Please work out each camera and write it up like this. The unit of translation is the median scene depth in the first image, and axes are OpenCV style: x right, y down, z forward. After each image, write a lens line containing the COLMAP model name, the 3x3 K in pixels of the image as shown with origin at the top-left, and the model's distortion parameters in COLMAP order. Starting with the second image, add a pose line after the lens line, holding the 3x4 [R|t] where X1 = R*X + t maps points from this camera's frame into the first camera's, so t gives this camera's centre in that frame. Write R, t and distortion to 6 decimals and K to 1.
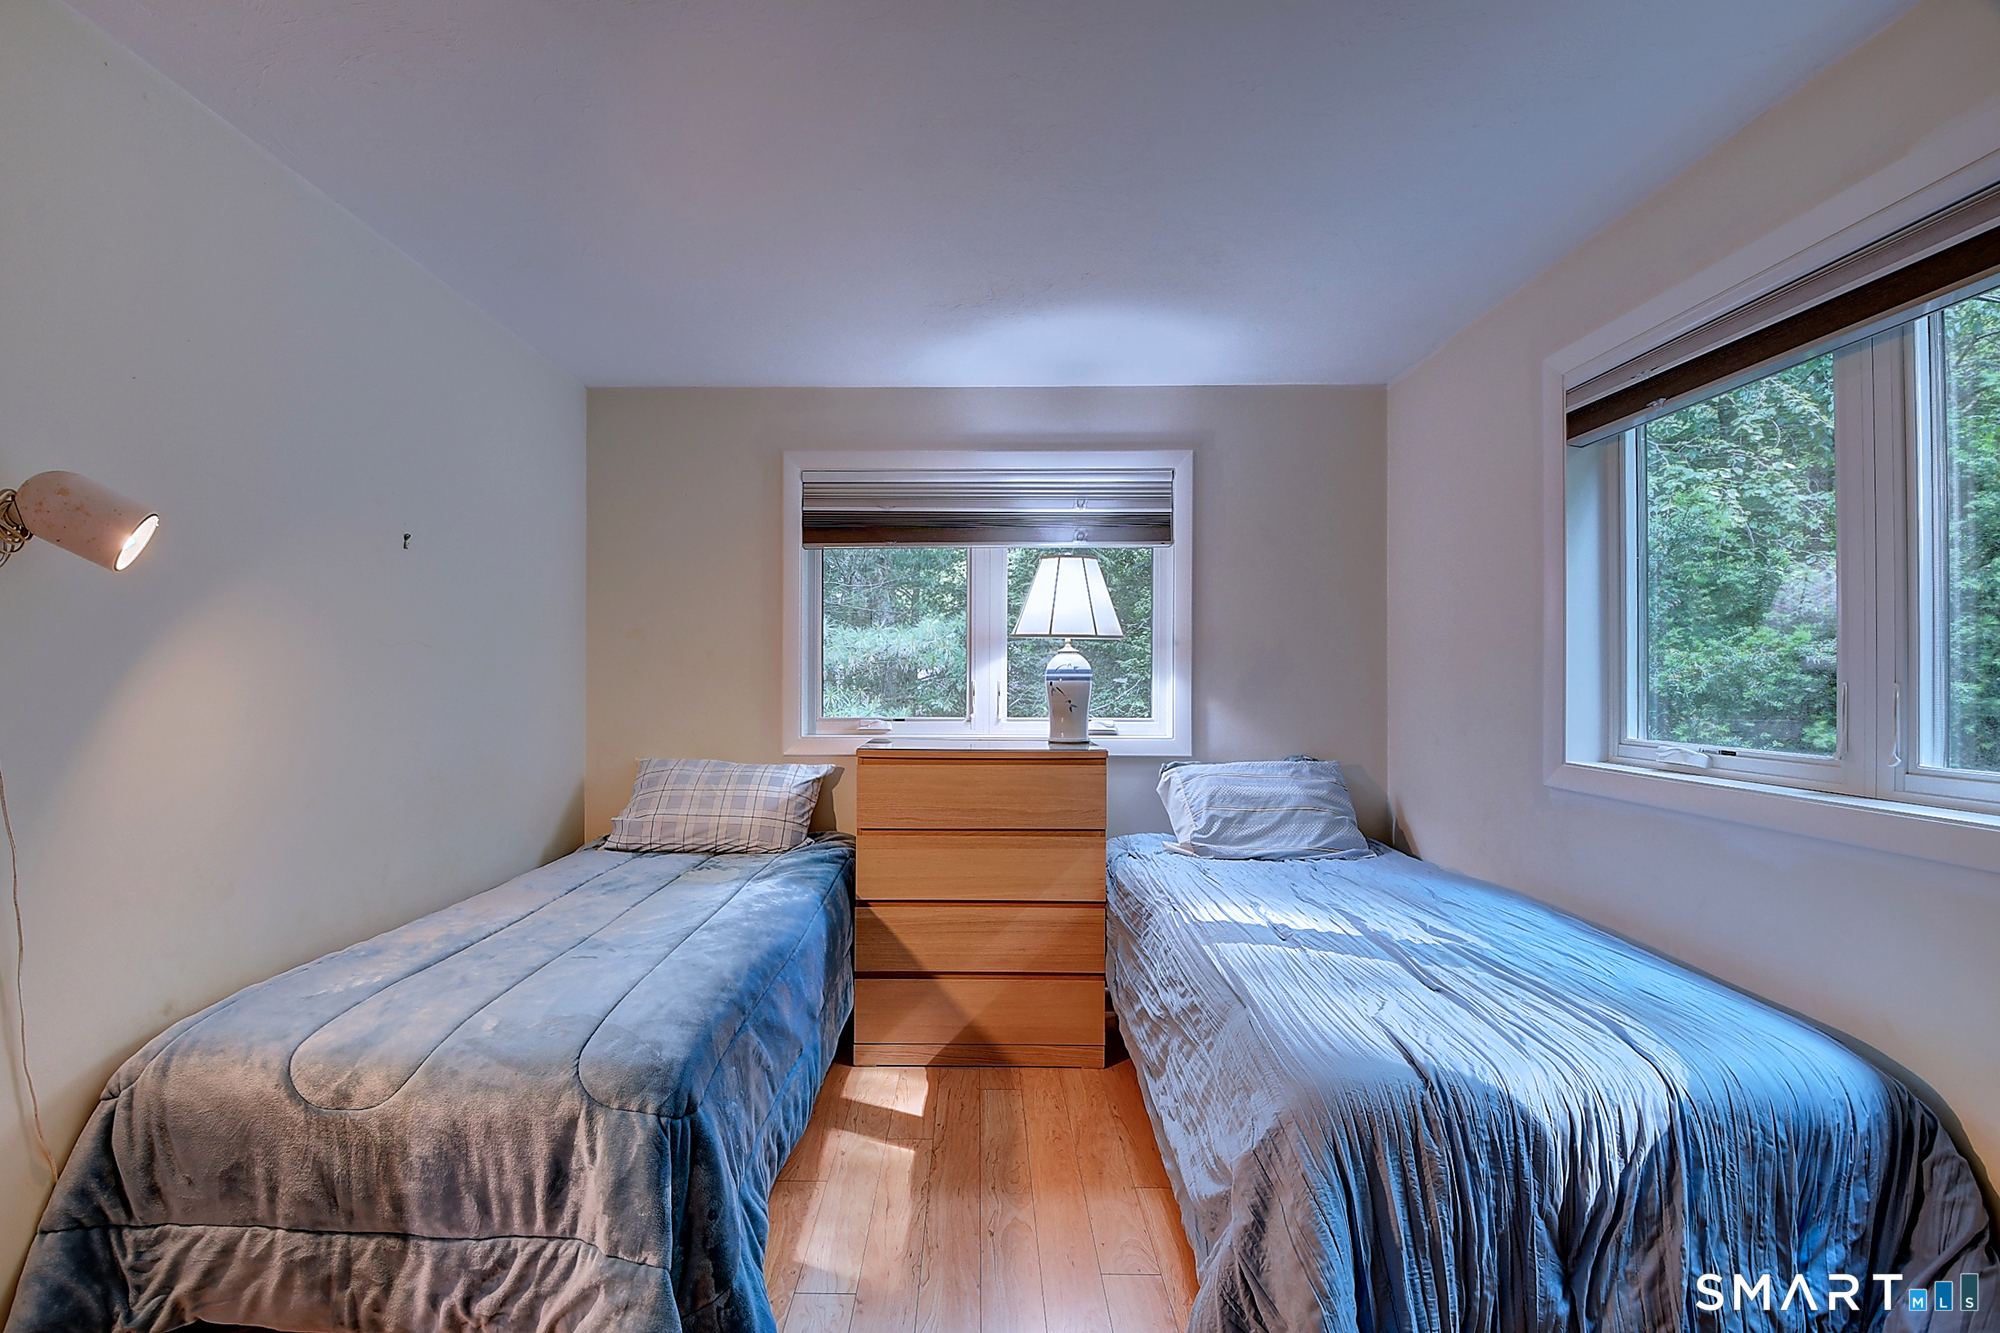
lens RADIAL K [[896.1, 0, 997.0], [0, 896.1, 673.7], [0, 0, 1]] dist [0.027701, -0.028567]
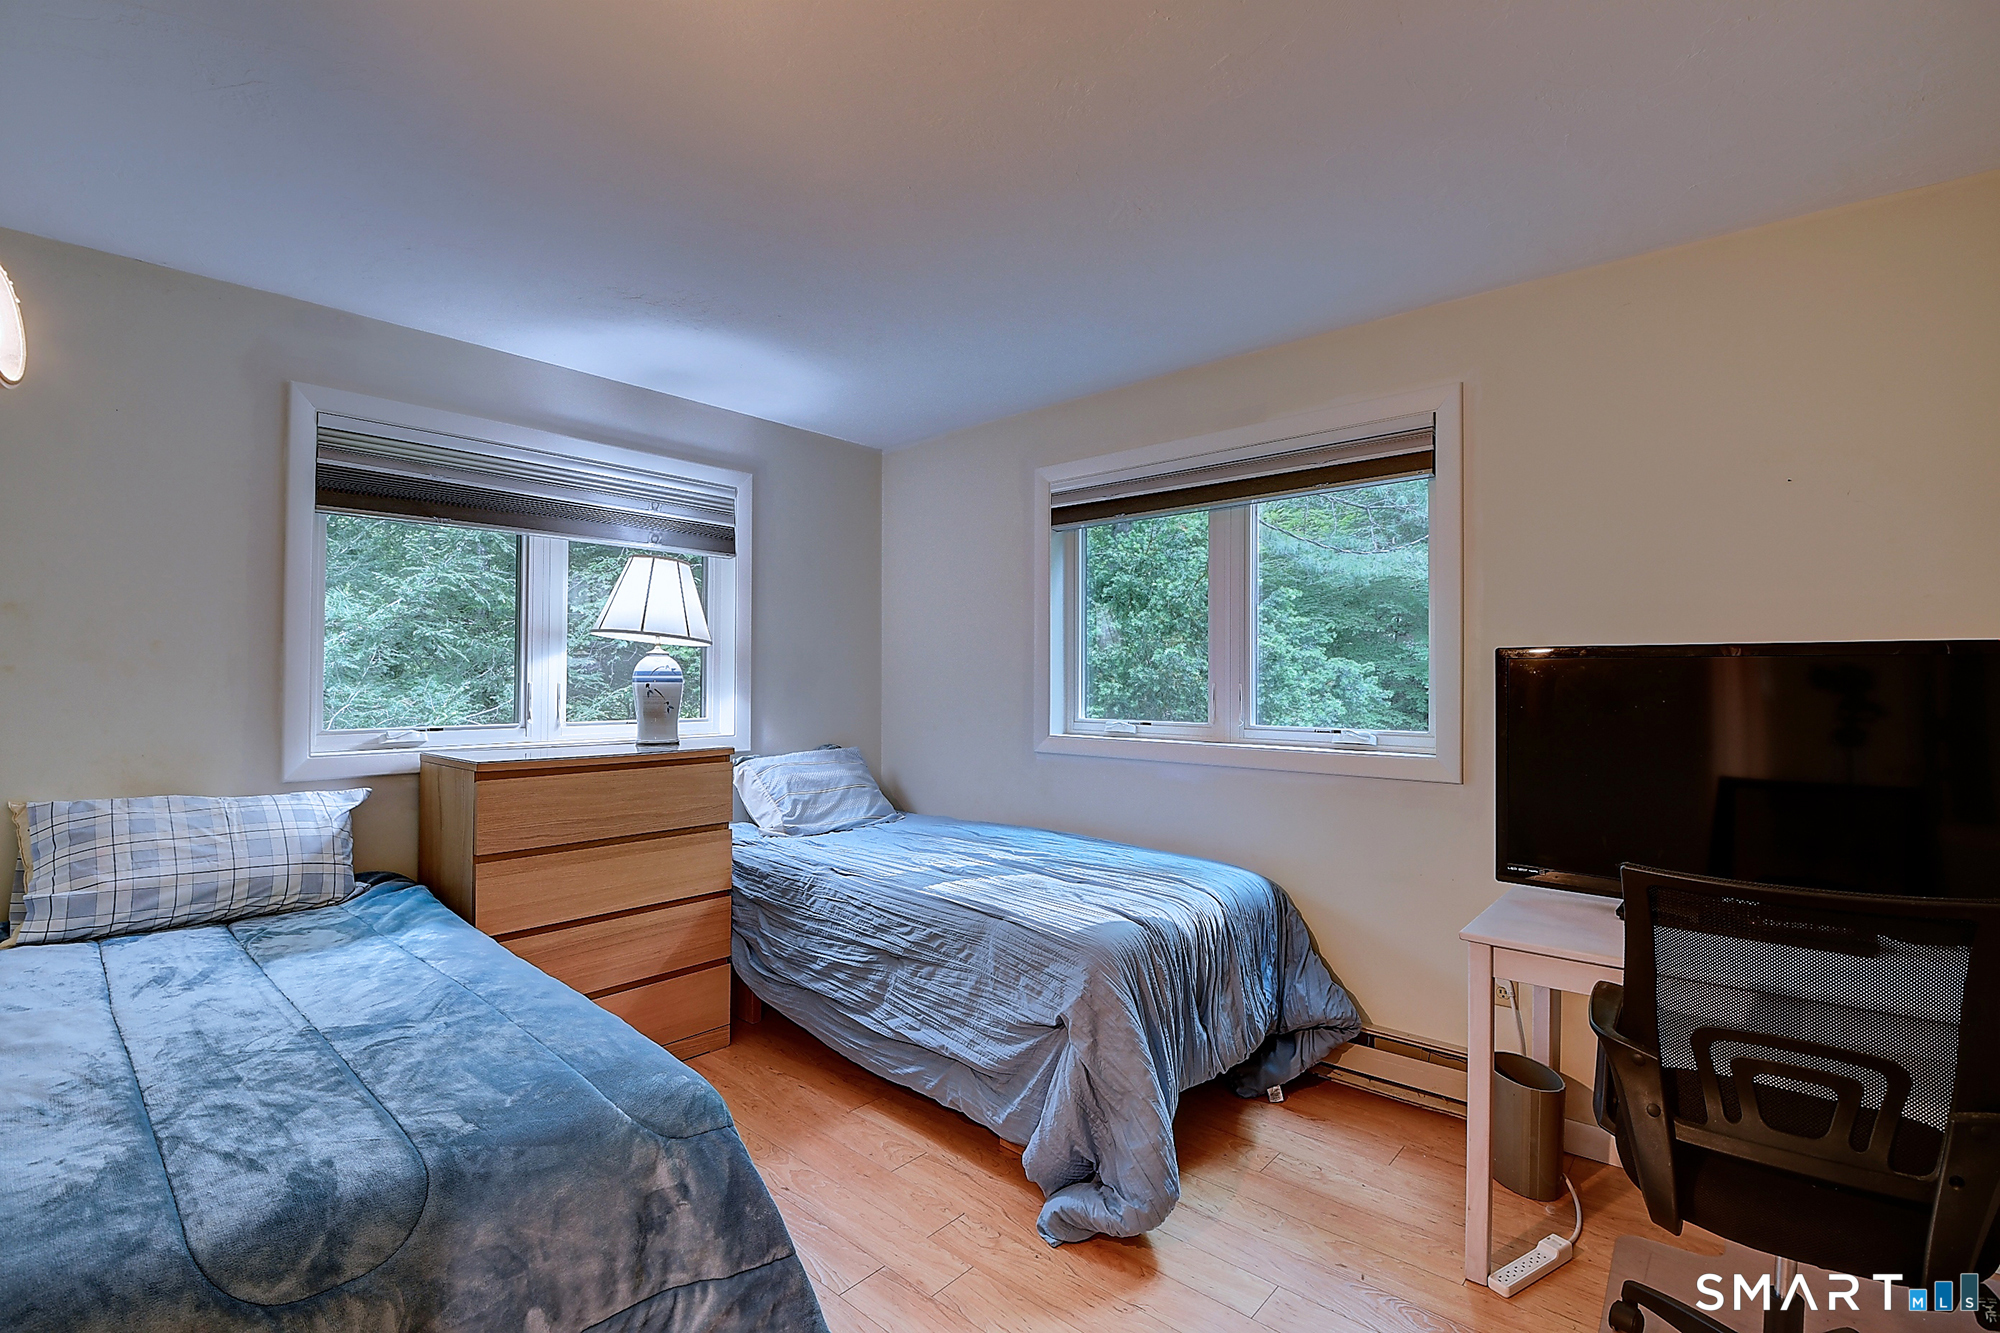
lens RADIAL K [[883.7, 0, 975.6], [0, 883.7, 671.7], [0, 0, 1]] dist [0.016958, -0.027069]
pose [[0.659554, 0.007366, 0.751621, -0.437799], [-0.005762, 0.999972, -0.004744, -0.001773], [-0.751635, -0.001202, 0.659578, 0.076598]]
